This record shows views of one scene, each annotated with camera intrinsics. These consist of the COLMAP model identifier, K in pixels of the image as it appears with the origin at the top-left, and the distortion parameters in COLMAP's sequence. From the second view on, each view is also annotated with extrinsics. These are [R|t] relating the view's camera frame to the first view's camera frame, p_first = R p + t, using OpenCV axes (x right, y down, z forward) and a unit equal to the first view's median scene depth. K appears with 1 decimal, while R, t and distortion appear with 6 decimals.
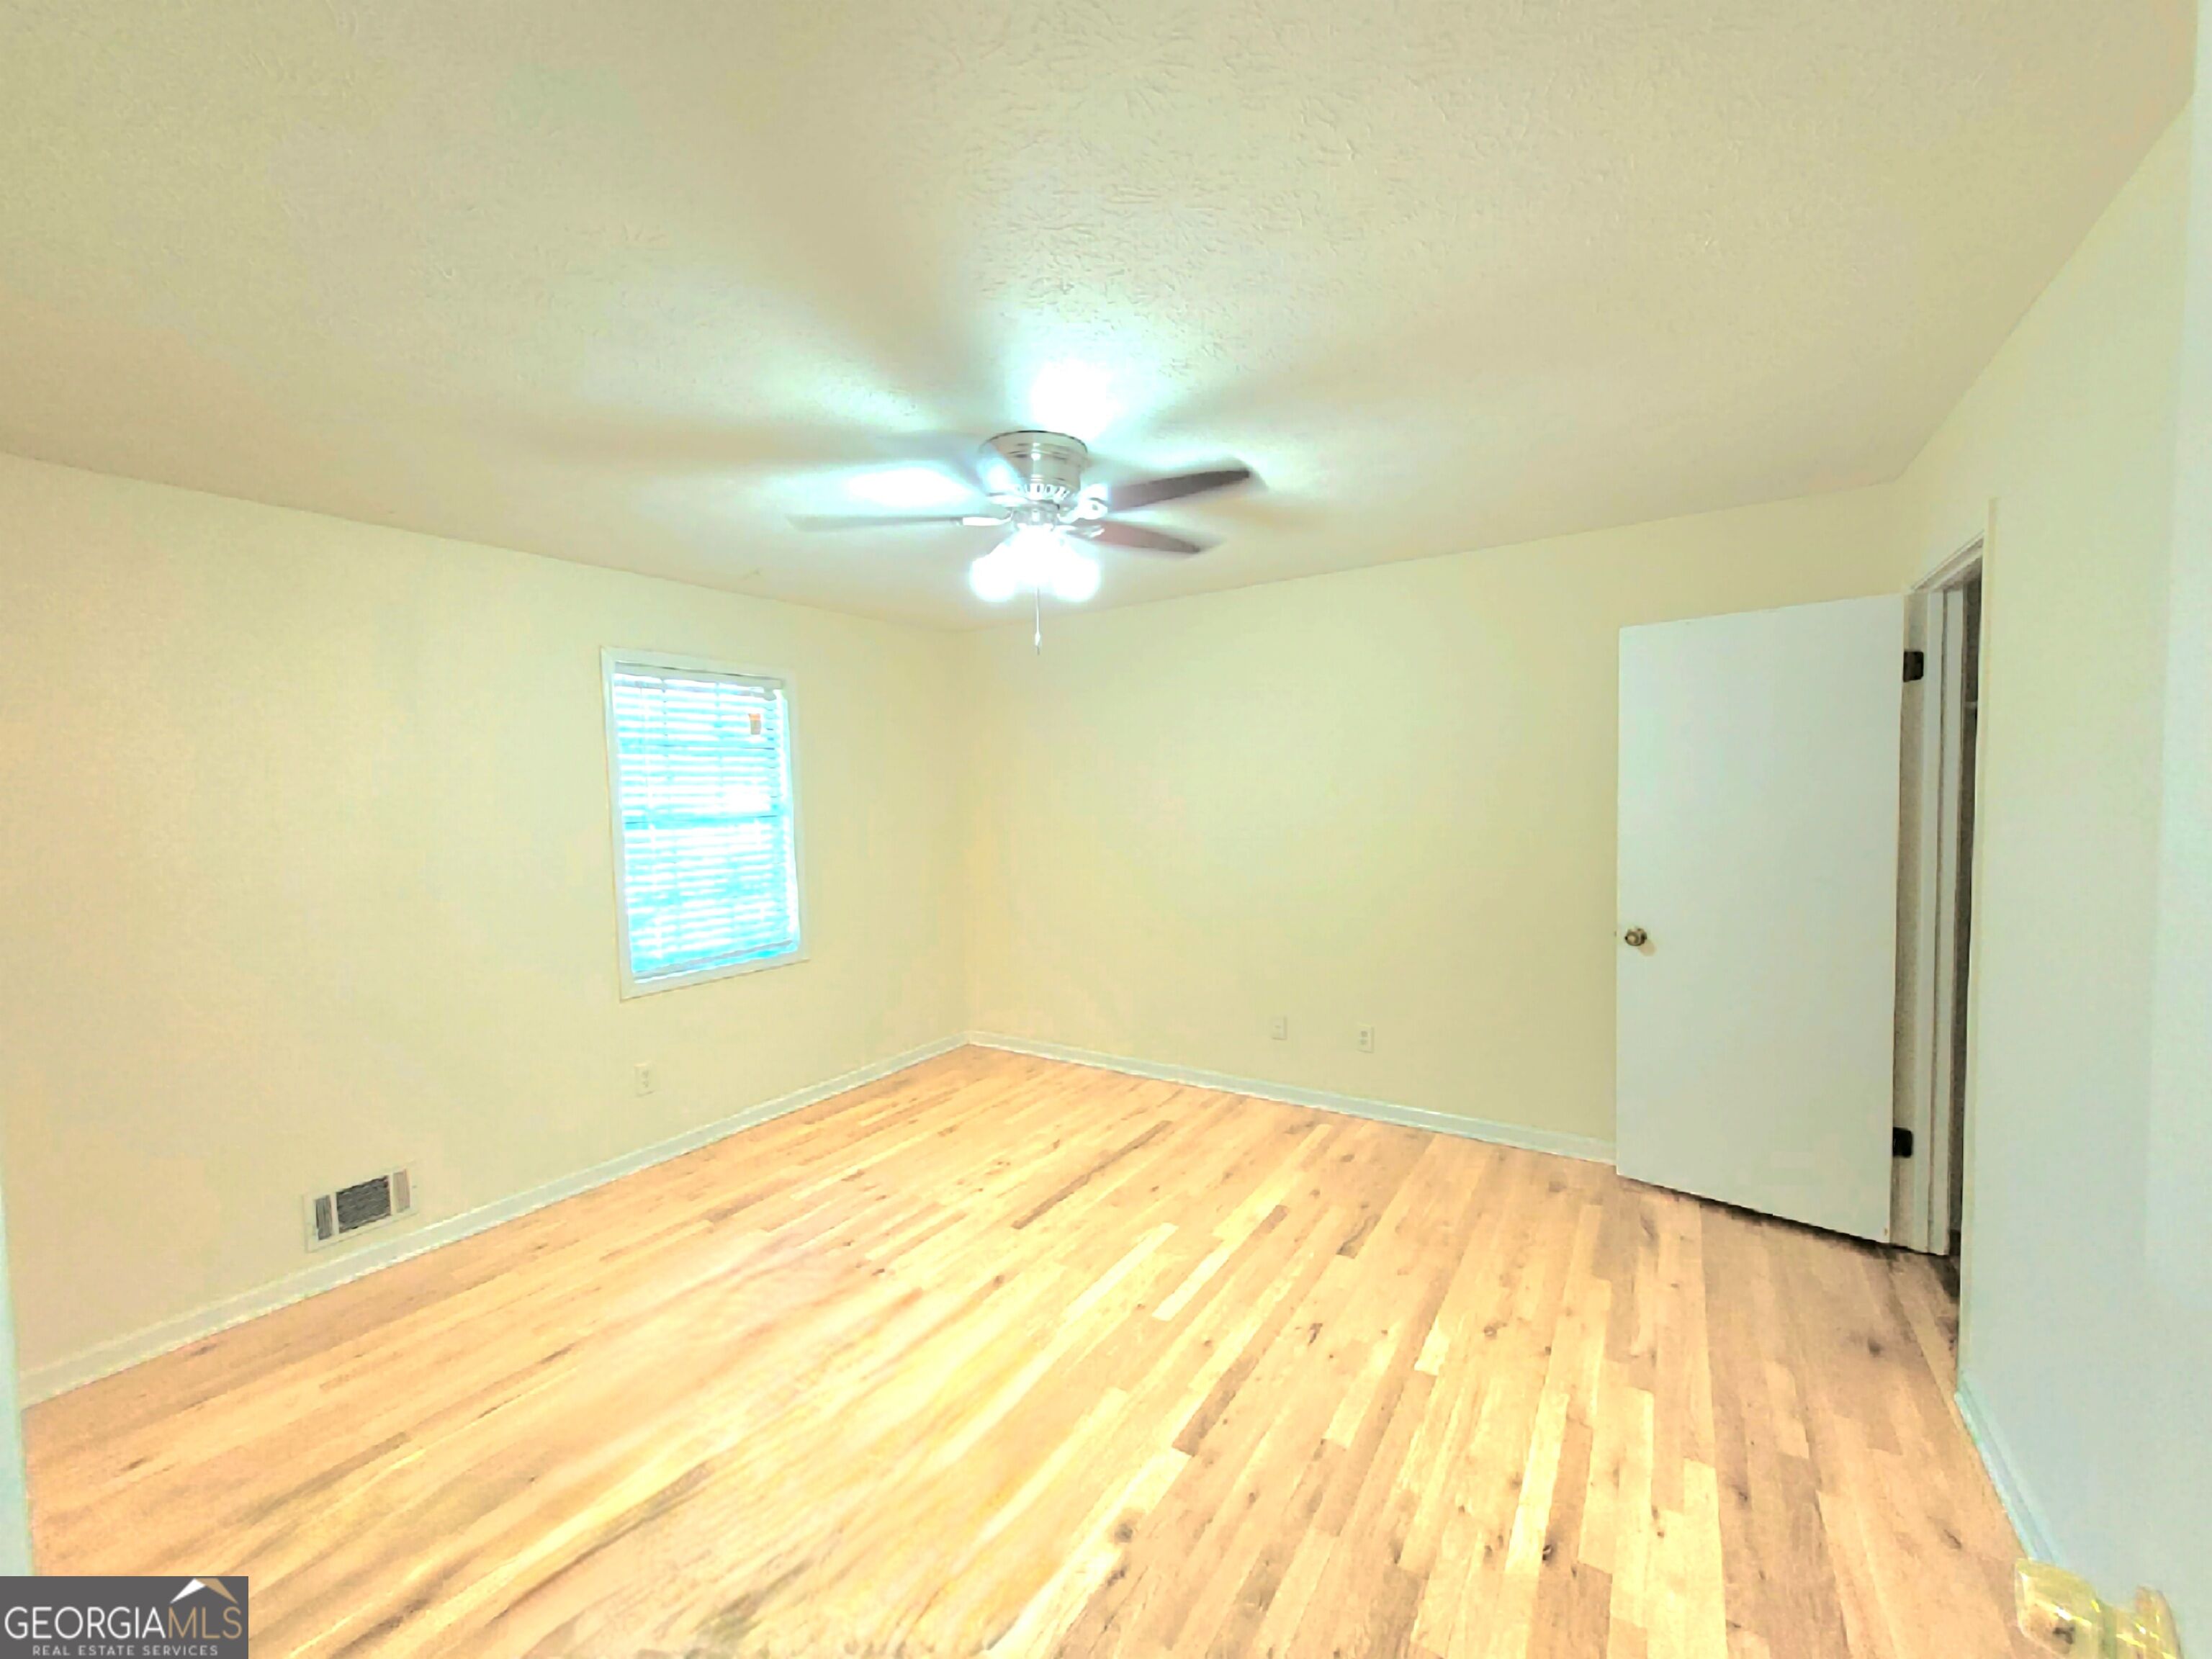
lens RADIAL K [[868.0, 0, 1110.1], [0, 868.0, 825.7], [0, 0, 1]] dist [0.002096, 0.000984]
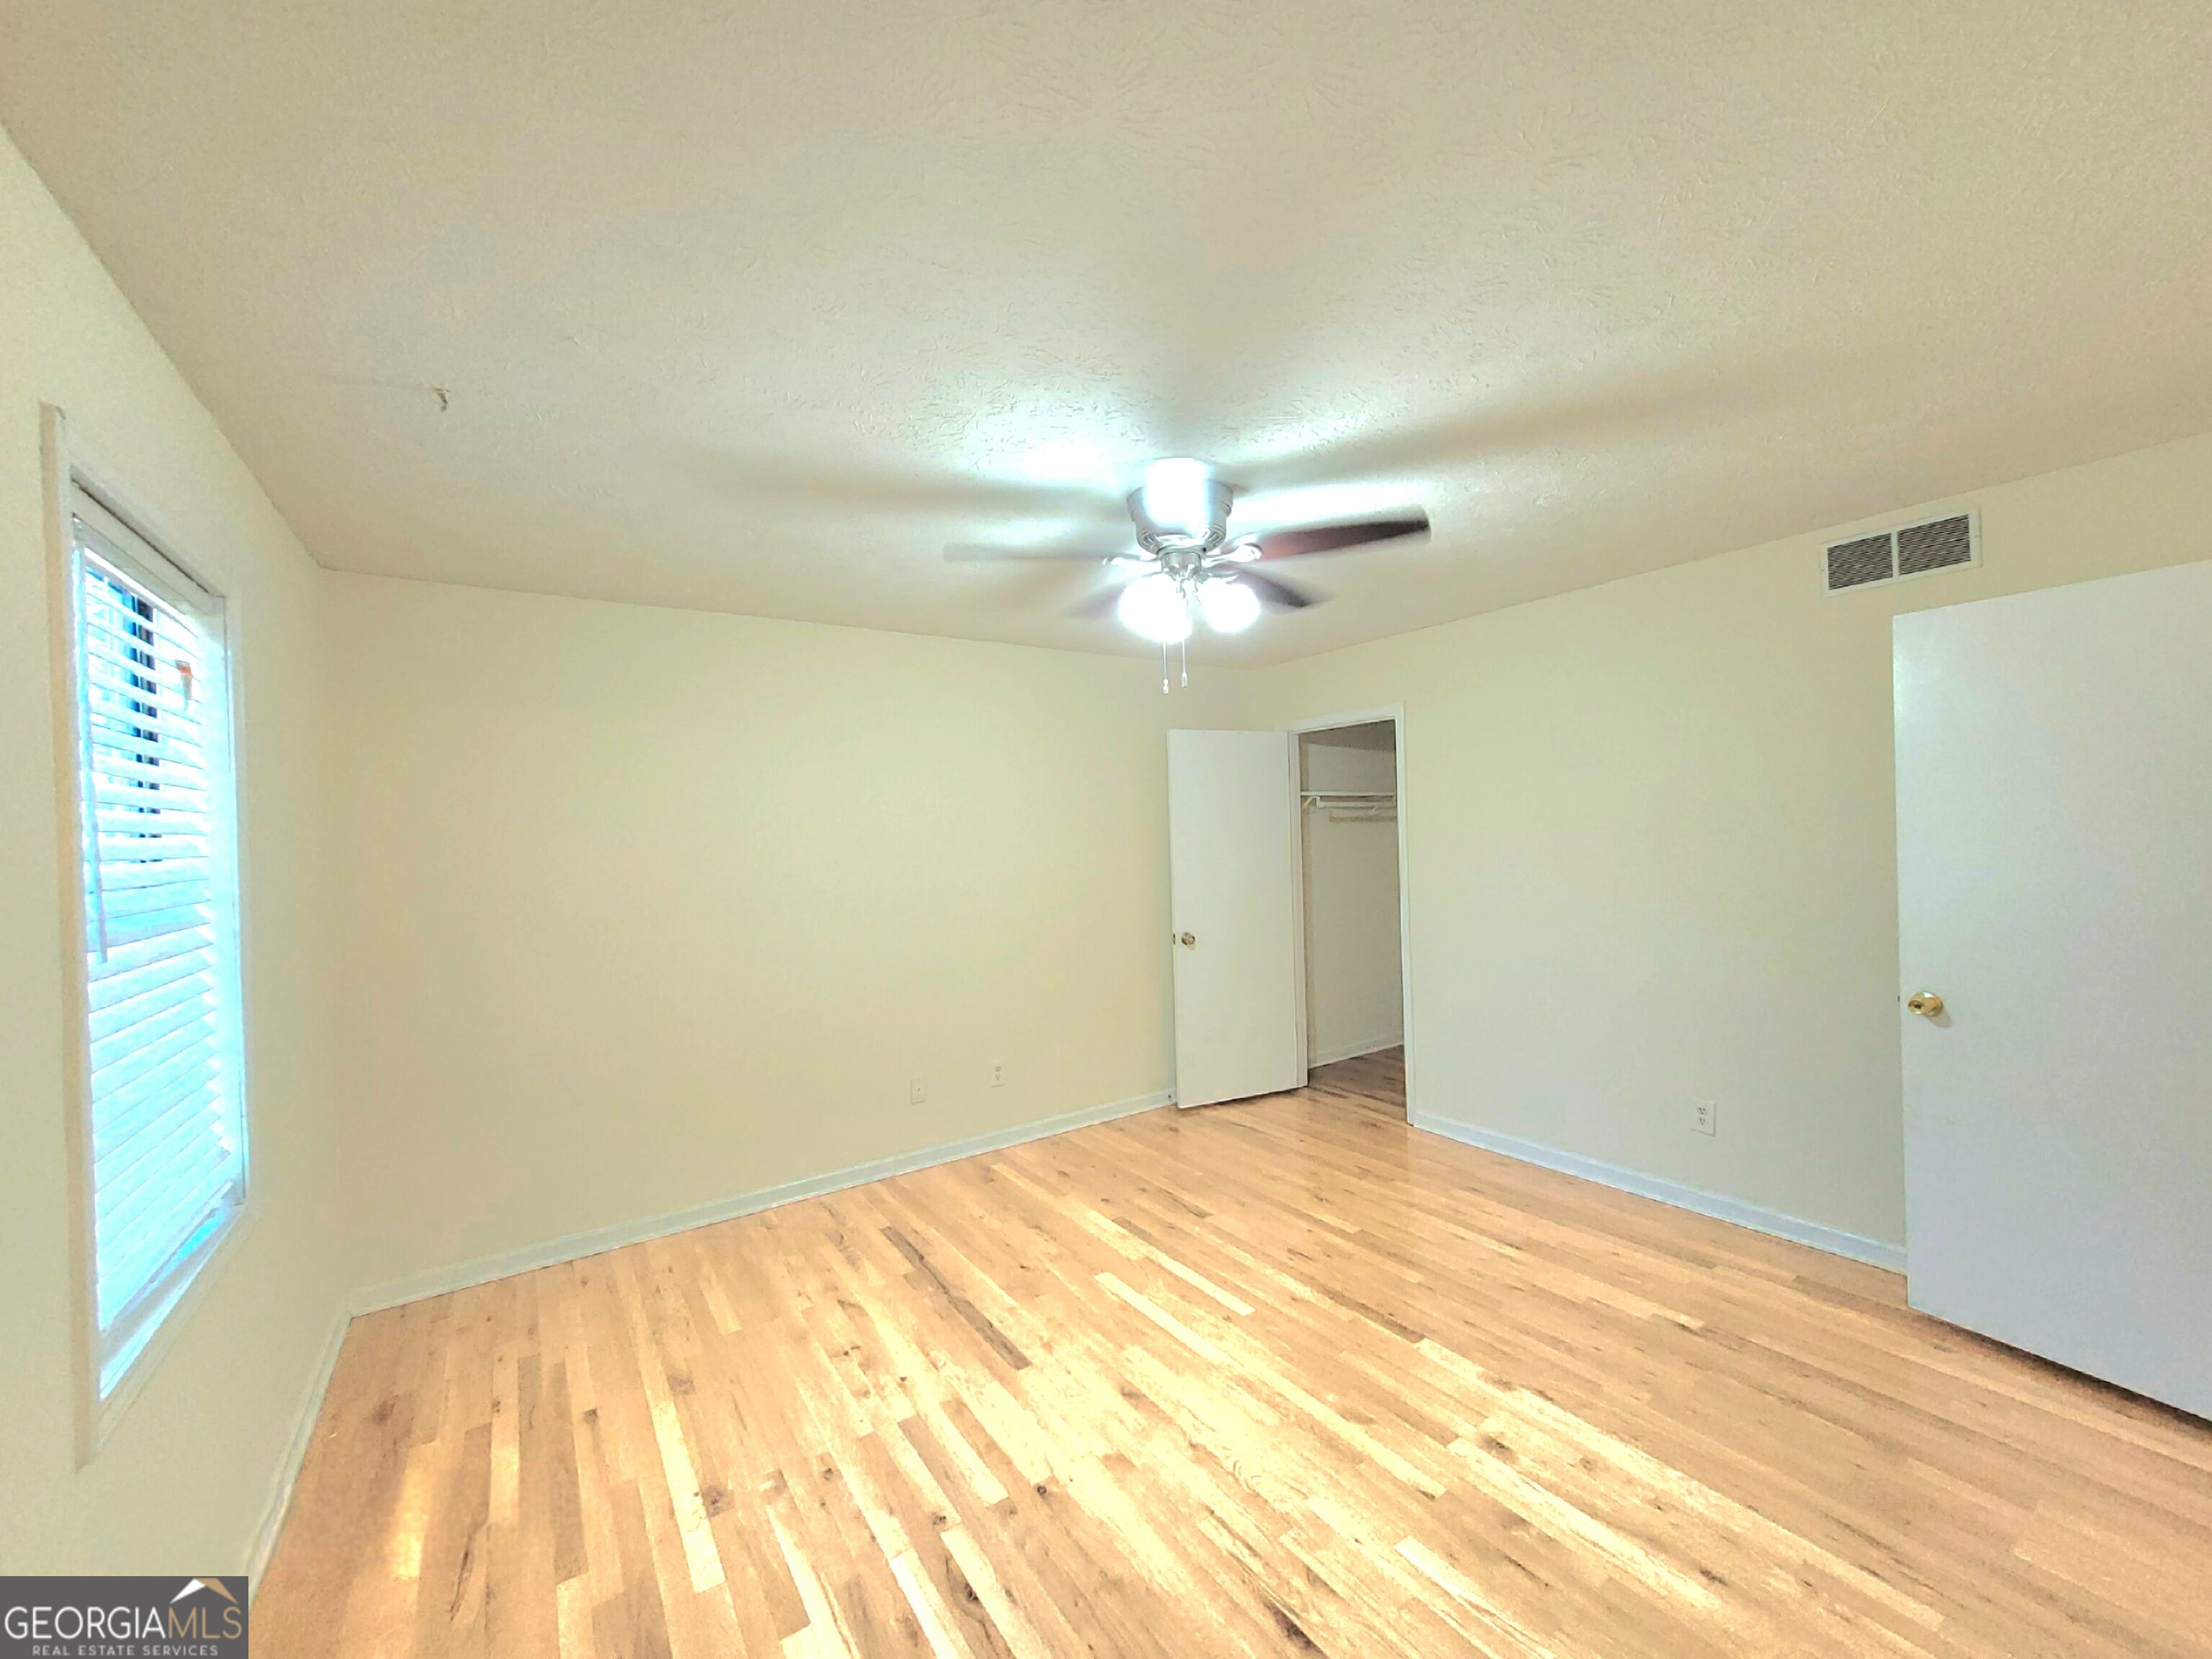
lens RADIAL K [[868.0, 0, 1107.1], [0, 868.0, 825.6], [0, 0, 1]] dist [0.002096, 0.000984]
pose [[0.386762, 0.015815, 0.922044, -0.801740], [0.062935, 0.997069, -0.043500, -0.006067], [-0.920029, 0.074853, 0.384633, 0.544449]]
